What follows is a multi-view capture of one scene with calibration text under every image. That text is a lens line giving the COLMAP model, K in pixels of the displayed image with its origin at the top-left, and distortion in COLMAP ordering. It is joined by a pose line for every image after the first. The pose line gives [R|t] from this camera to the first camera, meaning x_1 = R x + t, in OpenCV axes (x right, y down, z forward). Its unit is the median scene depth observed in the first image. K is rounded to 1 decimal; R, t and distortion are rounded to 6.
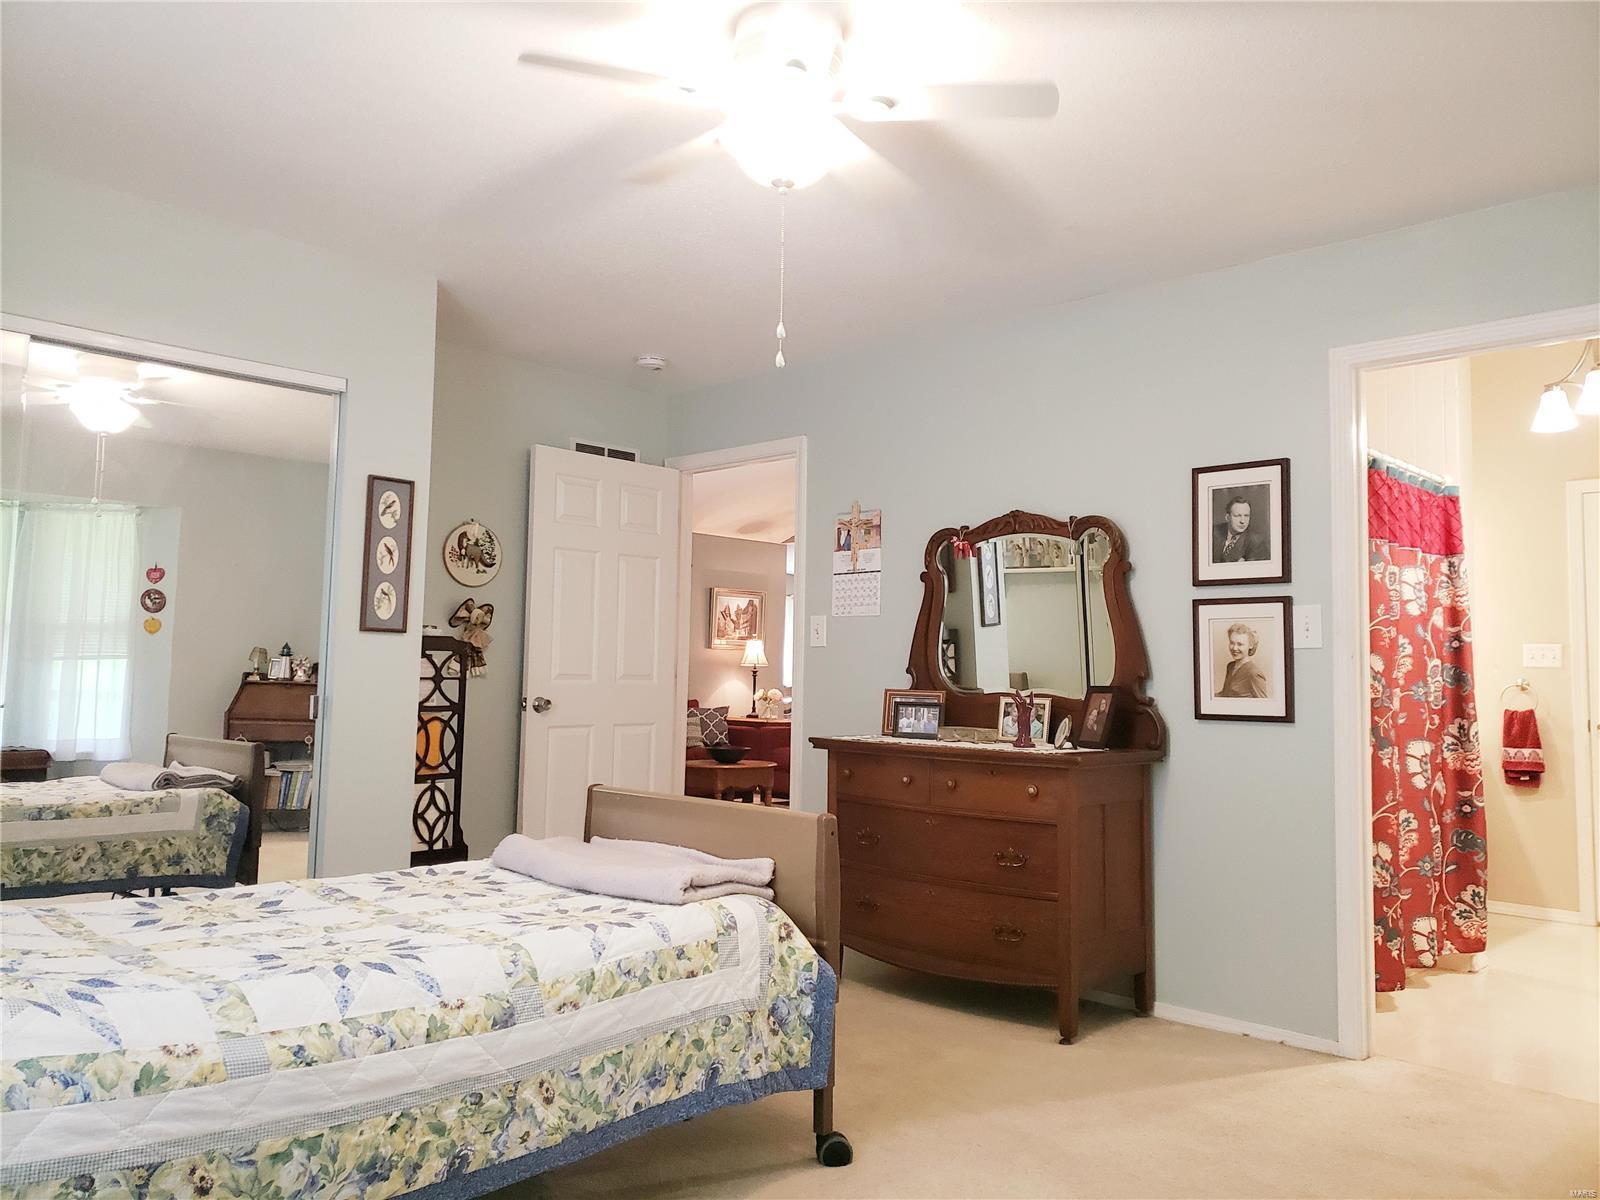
lens RADIAL K [[1252.0, 0, 801.0], [0, 1252.0, 592.6], [0, 0, 1]] dist [0.015973, 0.006800]
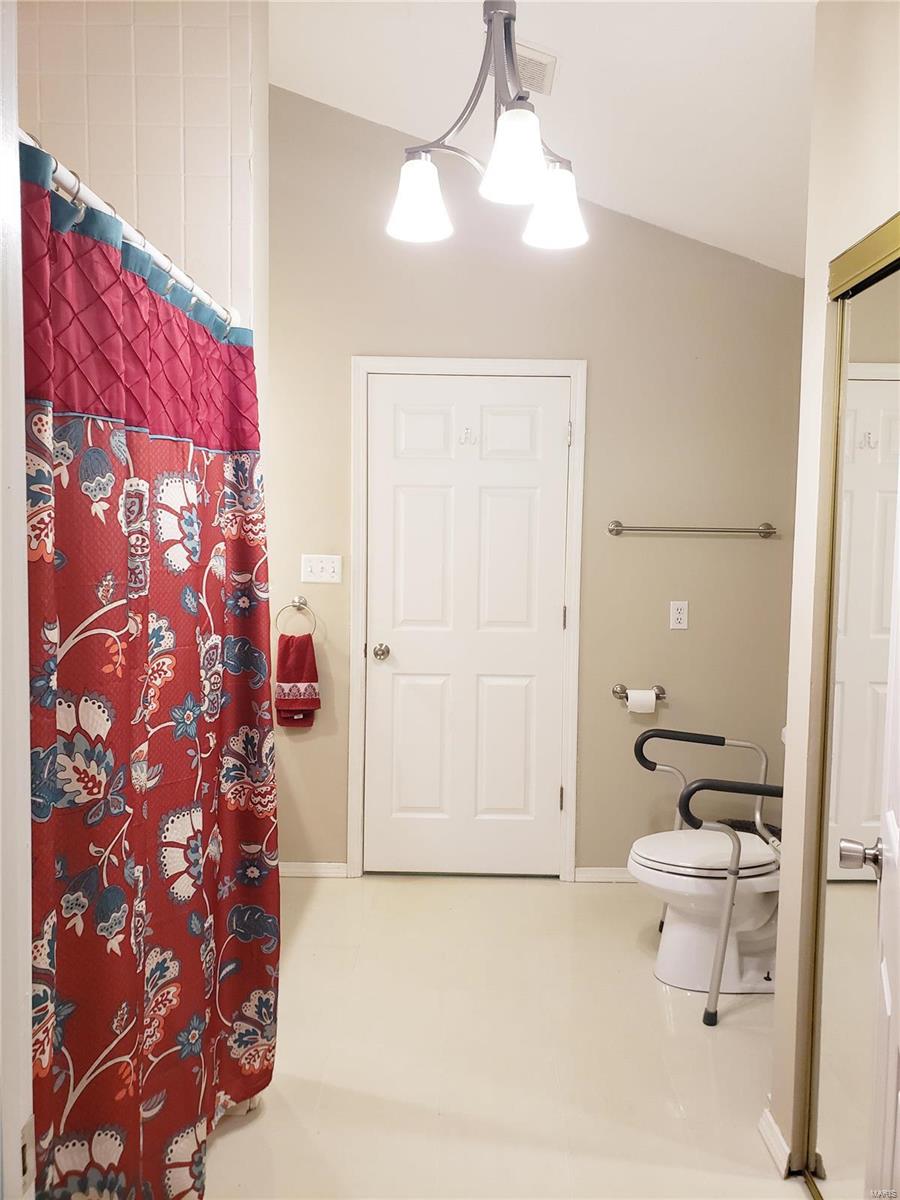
lens RADIAL K [[939.0, 0, 450.1], [0, 939.0, 596.8], [0, 0, 1]] dist [0.015973, 0.006800]
pose [[0.741562, -0.055747, 0.668564, 0.301497], [-0.053833, 0.988384, 0.142125, -0.030400], [-0.668721, -0.141385, 0.729947, 0.621596]]
